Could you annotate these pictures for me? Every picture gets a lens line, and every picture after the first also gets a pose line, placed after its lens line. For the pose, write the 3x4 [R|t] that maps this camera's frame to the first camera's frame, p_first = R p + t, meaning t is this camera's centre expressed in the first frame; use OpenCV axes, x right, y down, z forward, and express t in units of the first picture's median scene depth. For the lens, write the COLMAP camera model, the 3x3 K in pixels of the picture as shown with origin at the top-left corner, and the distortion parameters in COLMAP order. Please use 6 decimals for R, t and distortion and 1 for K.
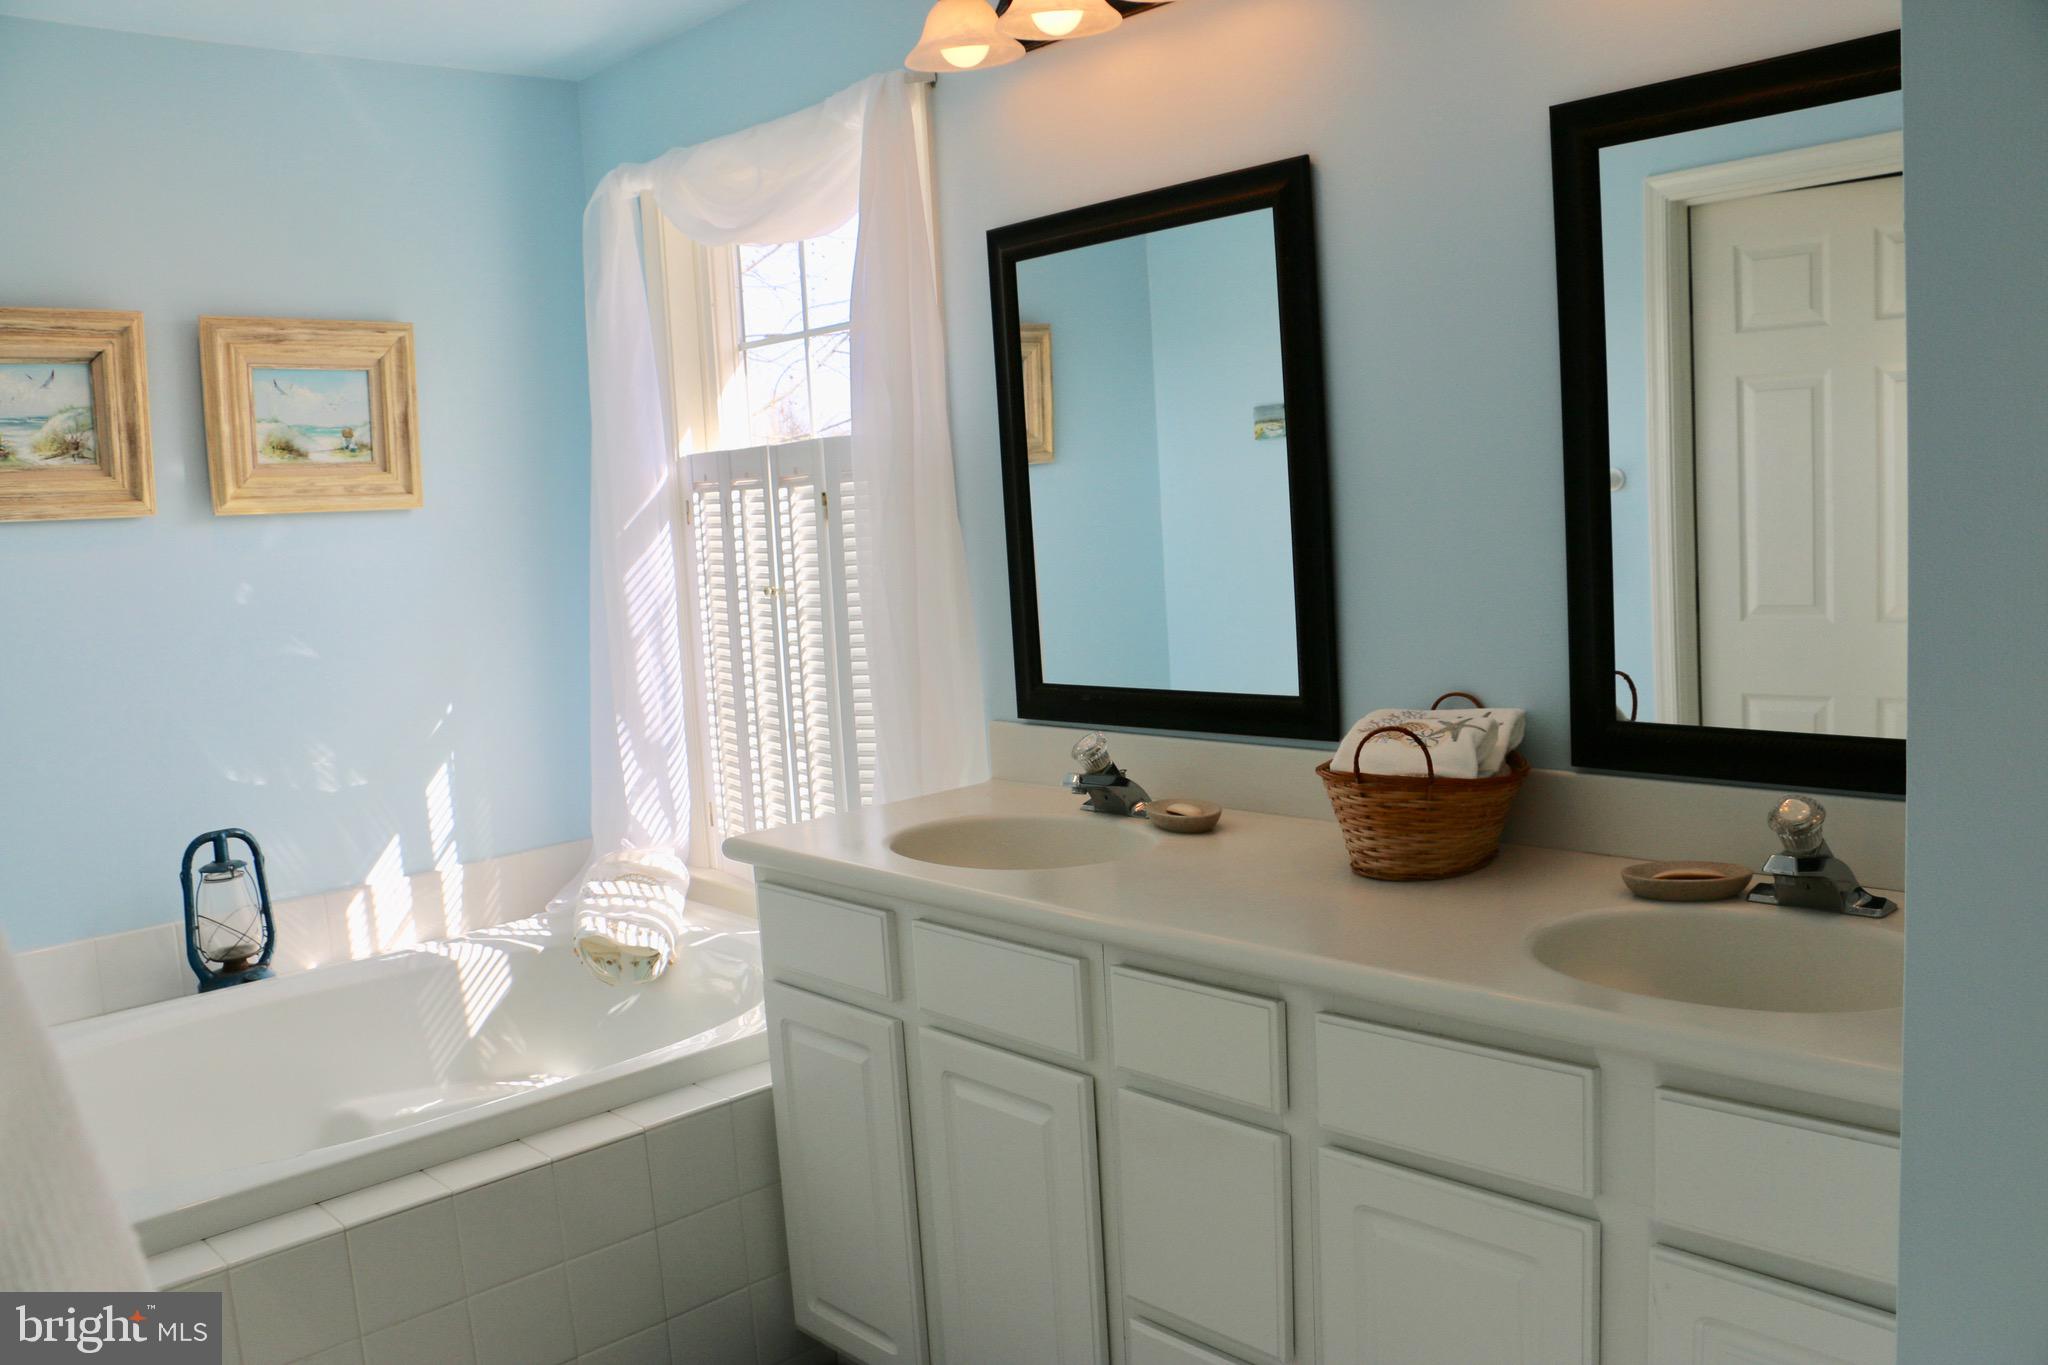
lens RADIAL K [[1701.0, 0, 1017.1], [0, 1701.0, 682.6], [0, 0, 1]] dist [-0.179950, 0.159179]
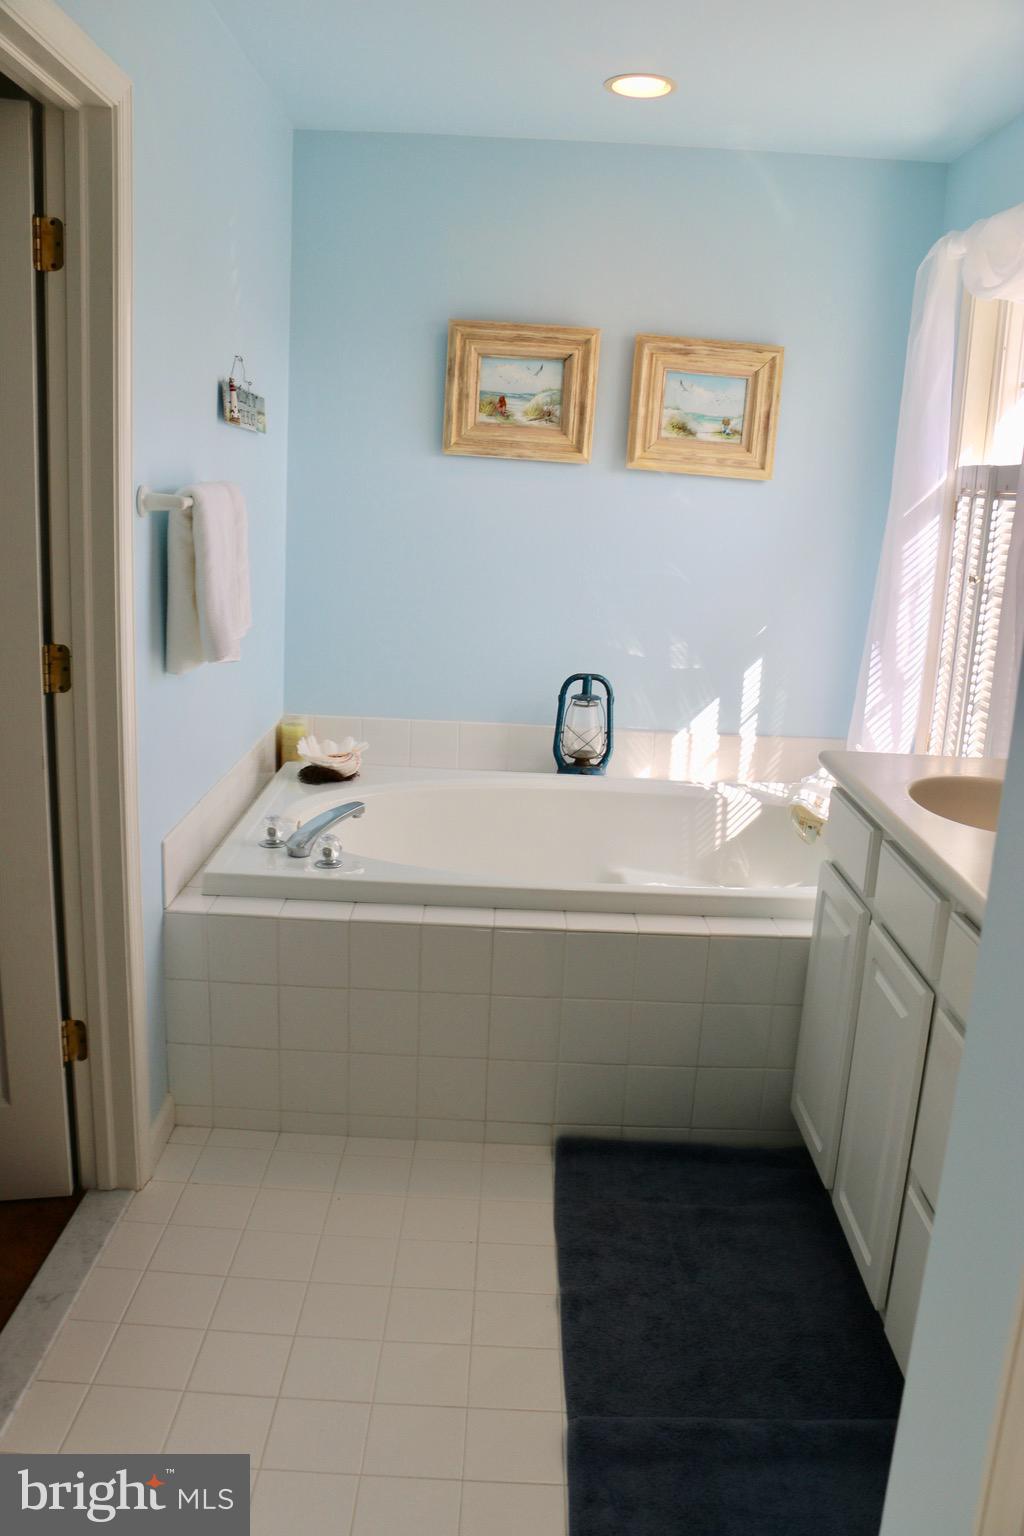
lens RADIAL K [[1275.8, 0, 512.7], [0, 1275.8, 763.9], [0, 0, 1]] dist [-0.179950, 0.159179]
pose [[0.725938, 0.245232, -0.642554, 0.240722], [-0.165668, 0.969111, 0.182697, -0.033205], [0.667509, -0.026176, 0.744142, 0.065412]]
